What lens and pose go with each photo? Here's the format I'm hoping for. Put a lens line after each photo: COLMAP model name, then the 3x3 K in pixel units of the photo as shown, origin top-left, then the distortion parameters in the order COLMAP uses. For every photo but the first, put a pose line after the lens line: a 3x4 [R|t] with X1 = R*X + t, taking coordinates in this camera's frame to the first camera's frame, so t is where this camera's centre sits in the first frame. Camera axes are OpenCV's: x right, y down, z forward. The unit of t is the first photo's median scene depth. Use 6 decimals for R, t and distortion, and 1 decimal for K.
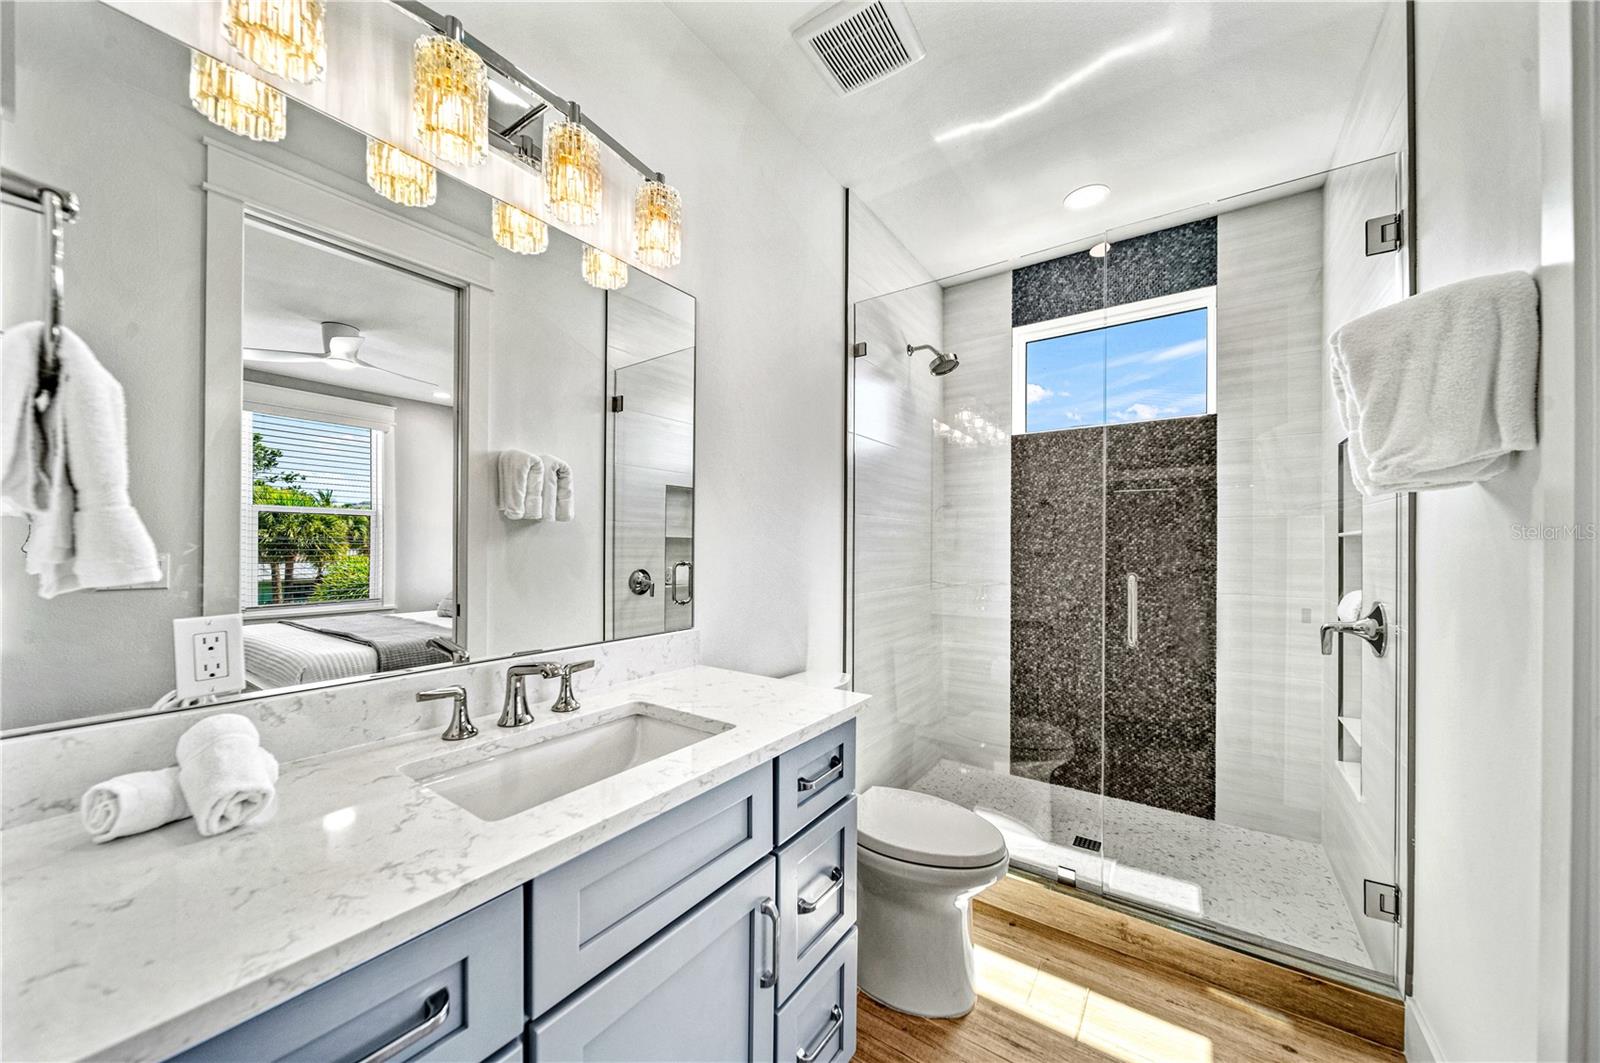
lens RADIAL K [[554.8, 0, 795.8], [0, 554.8, 544.2], [0, 0, 1]] dist [-0.000791, -0.000896]
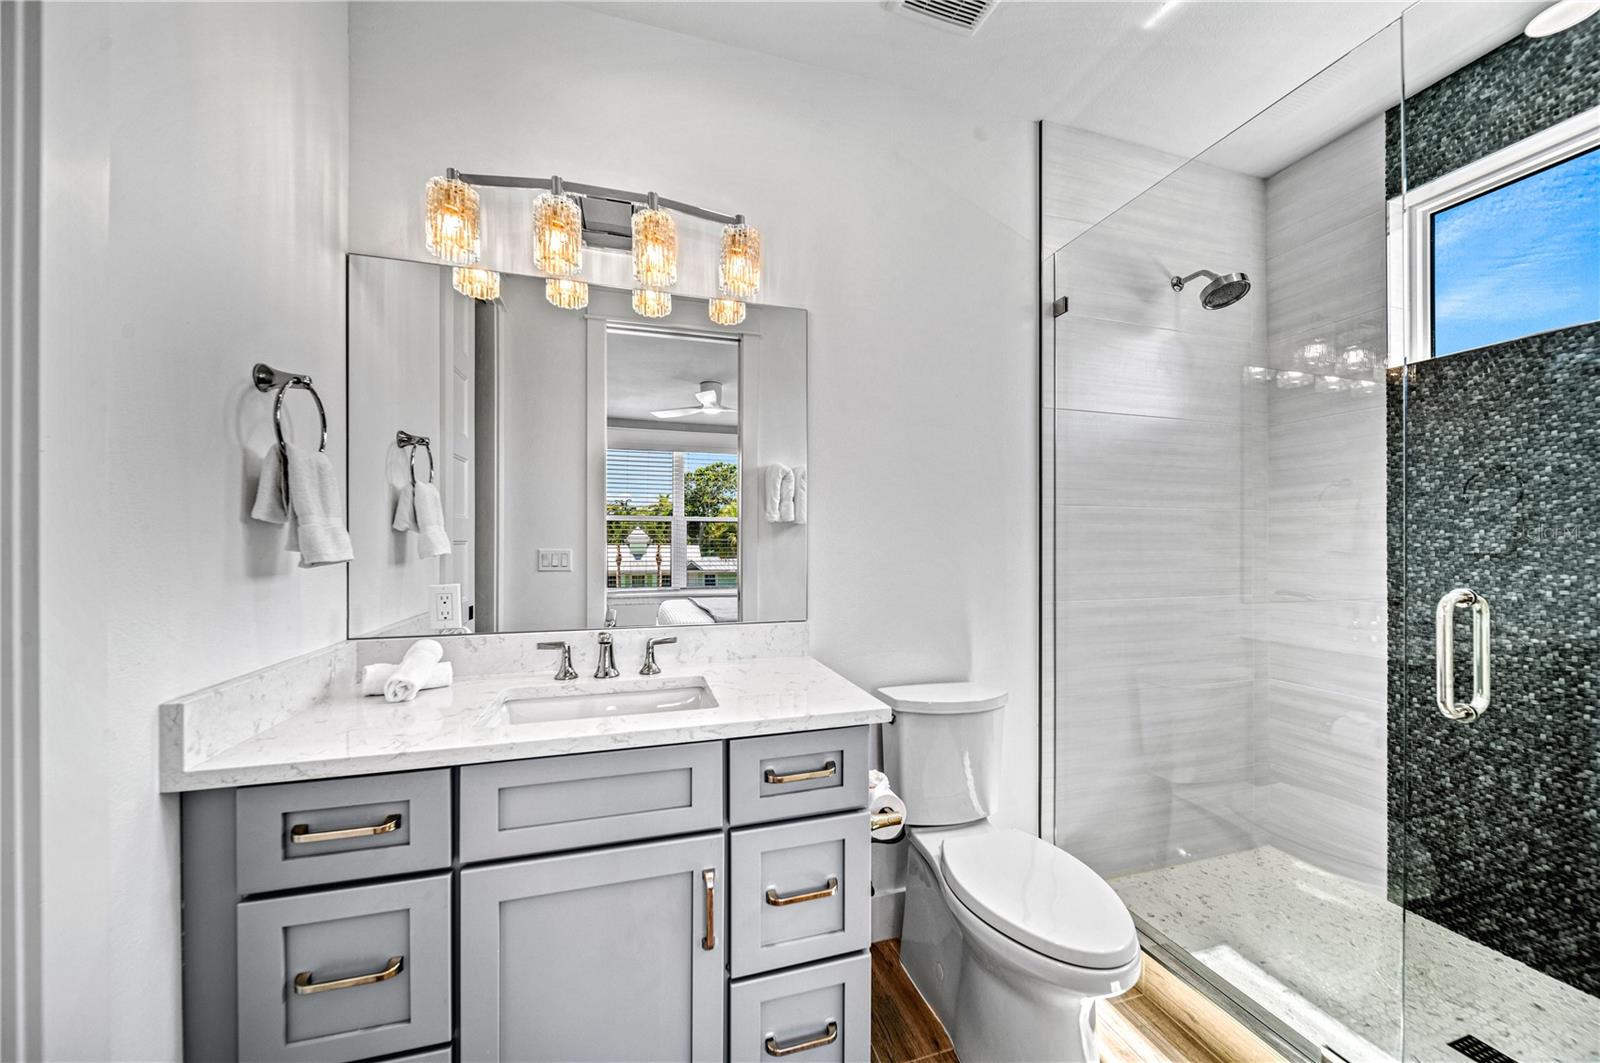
lens RADIAL K [[554.8, 0, 795.7], [0, 554.8, 540.4], [0, 0, 1]] dist [-0.000791, -0.000896]
pose [[0.789463, -0.007077, -0.613757, 0.259885], [0.004133, 0.999972, -0.006214, 0.002256], [0.613784, 0.002369, 0.789471, 0.086294]]
